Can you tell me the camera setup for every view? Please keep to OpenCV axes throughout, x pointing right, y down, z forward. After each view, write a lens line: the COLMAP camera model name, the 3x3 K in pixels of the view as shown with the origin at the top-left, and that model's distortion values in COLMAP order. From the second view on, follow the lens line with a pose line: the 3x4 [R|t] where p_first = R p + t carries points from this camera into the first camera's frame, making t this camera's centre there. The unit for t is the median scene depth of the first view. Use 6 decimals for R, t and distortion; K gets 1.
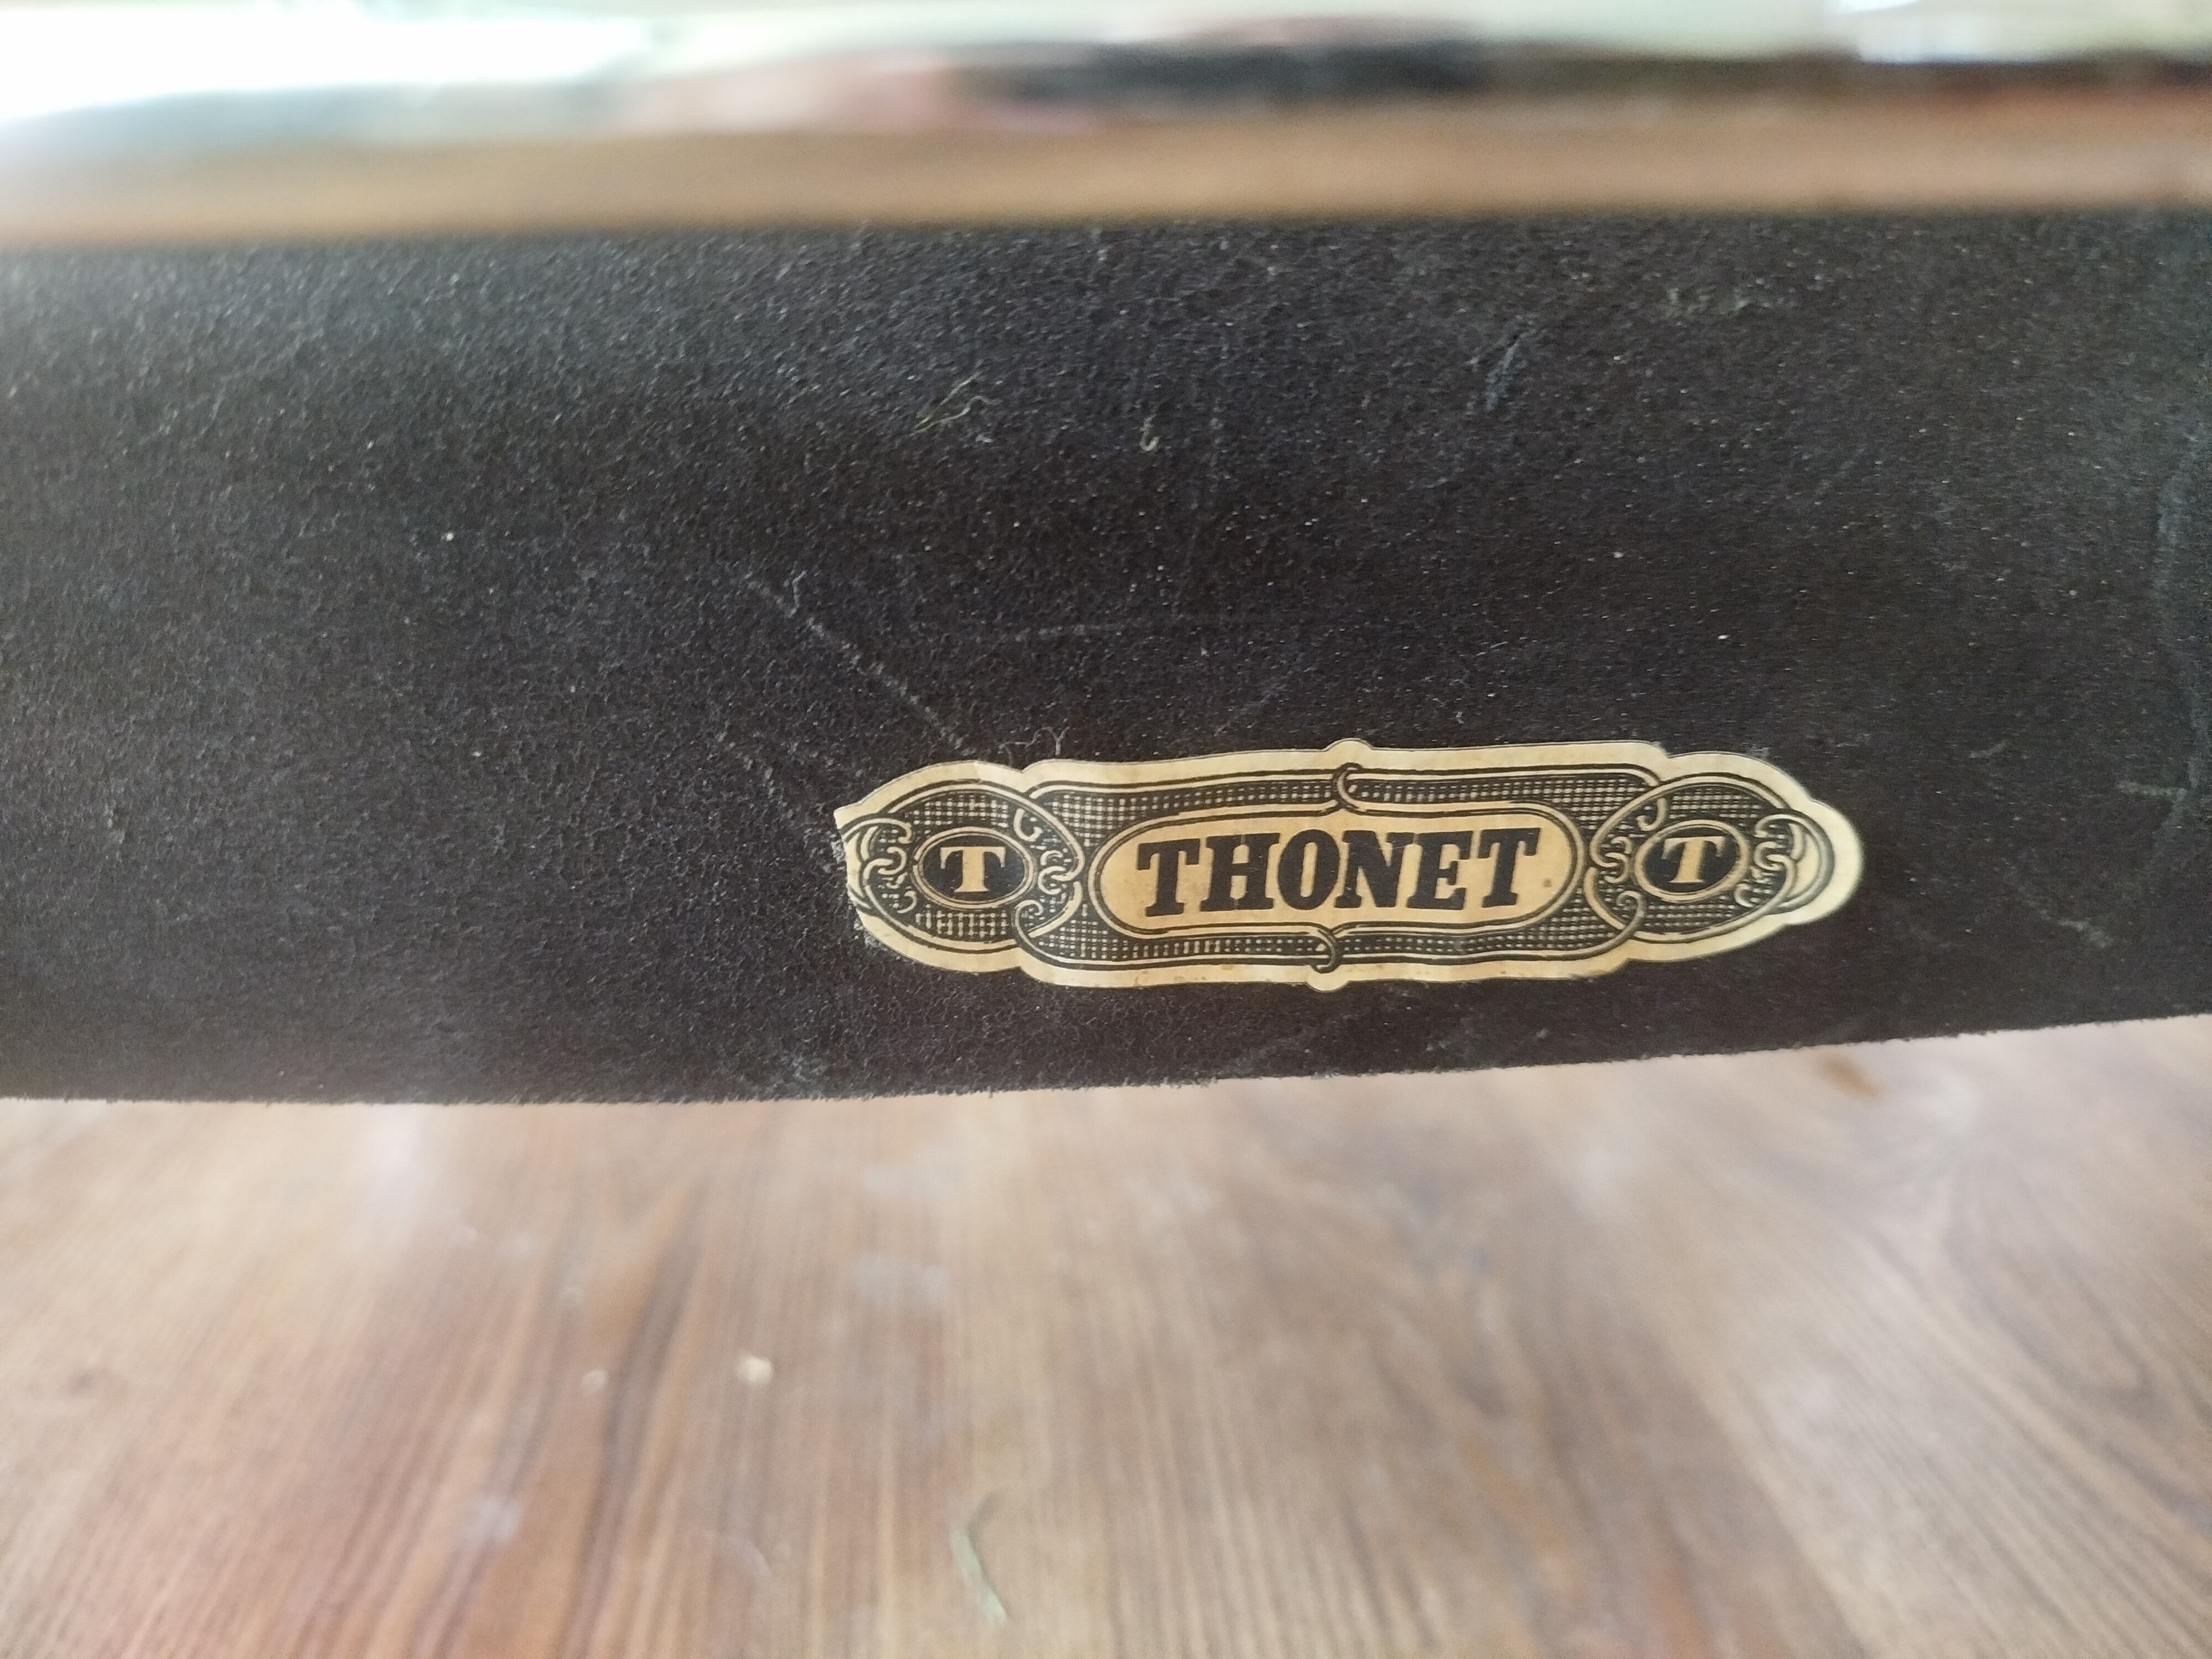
lens RADIAL K [[1645.6, 0, 1106.0], [0, 1645.6, 829.5], [0, 0, 1]] dist [-0.043295, -0.000888]
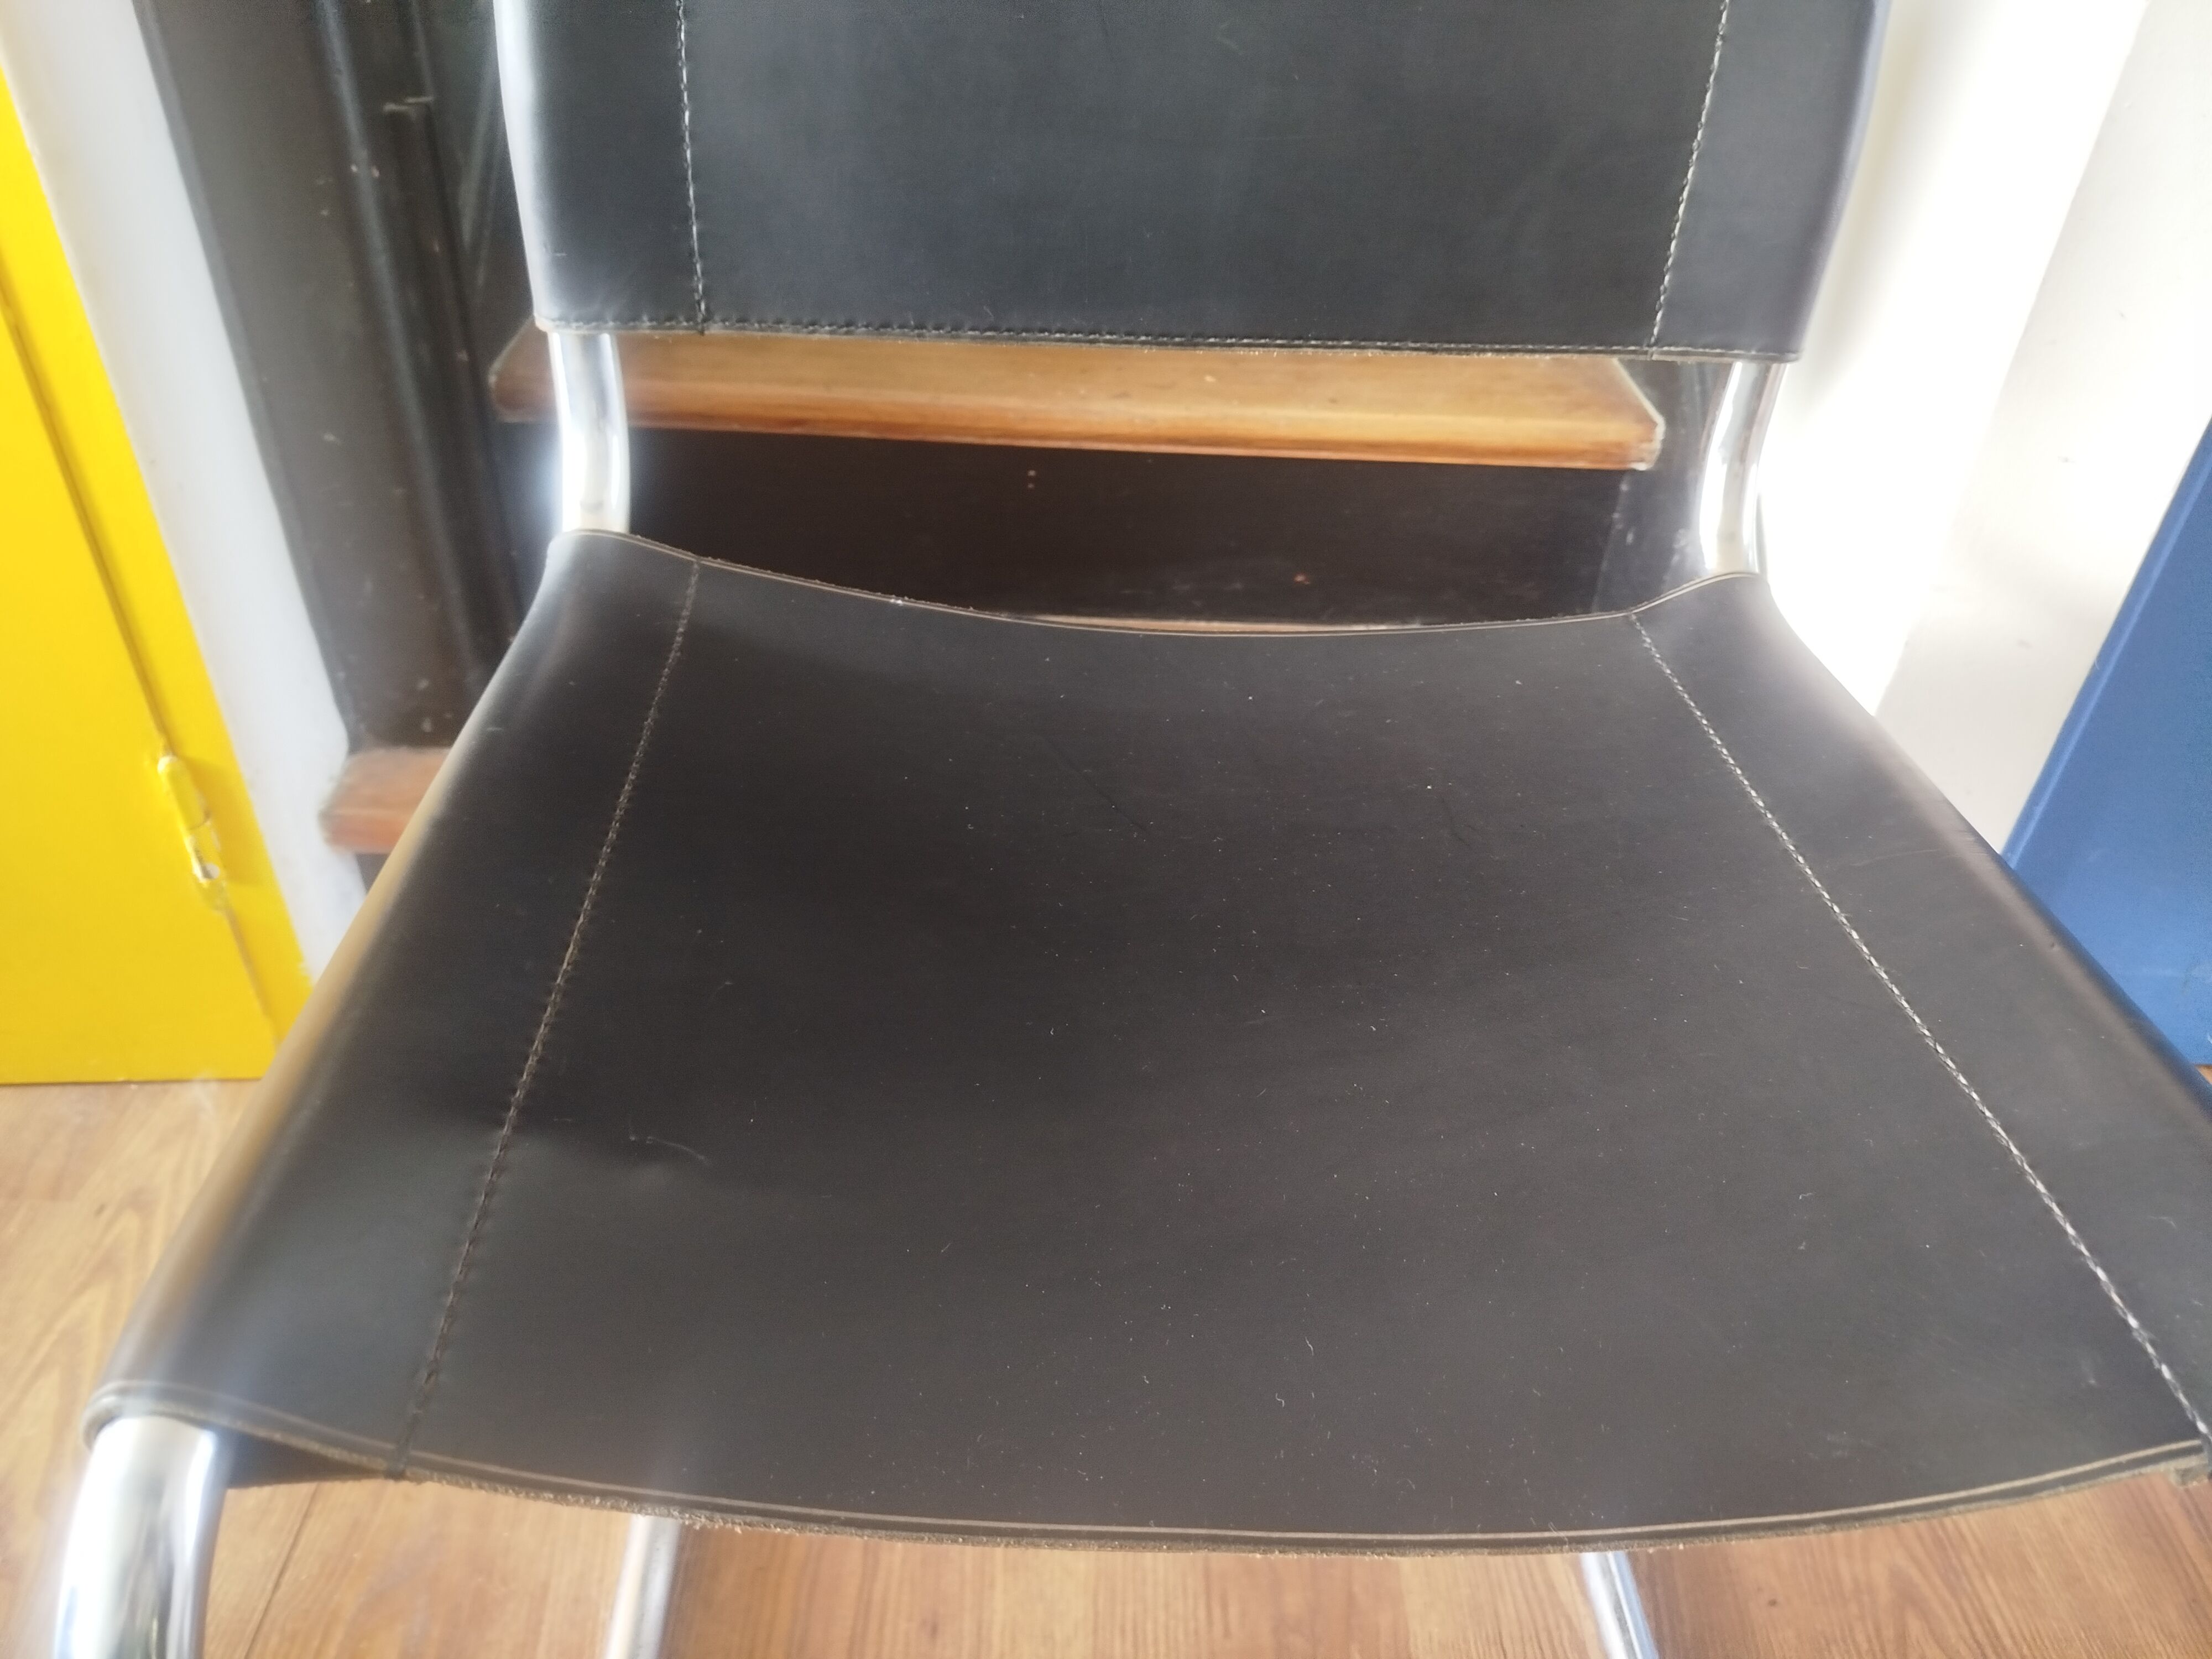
lens RADIAL K [[1568.0, 0, 1108.1], [0, 1568.0, 853.6], [0, 0, 1]] dist [0.001065, -0.000559]
pose [[0.995547, 0.086044, -0.038495, 0.016174], [-0.071460, 0.955239, 0.287075, -1.114098], [0.061473, -0.283045, 0.957134, -0.787891]]
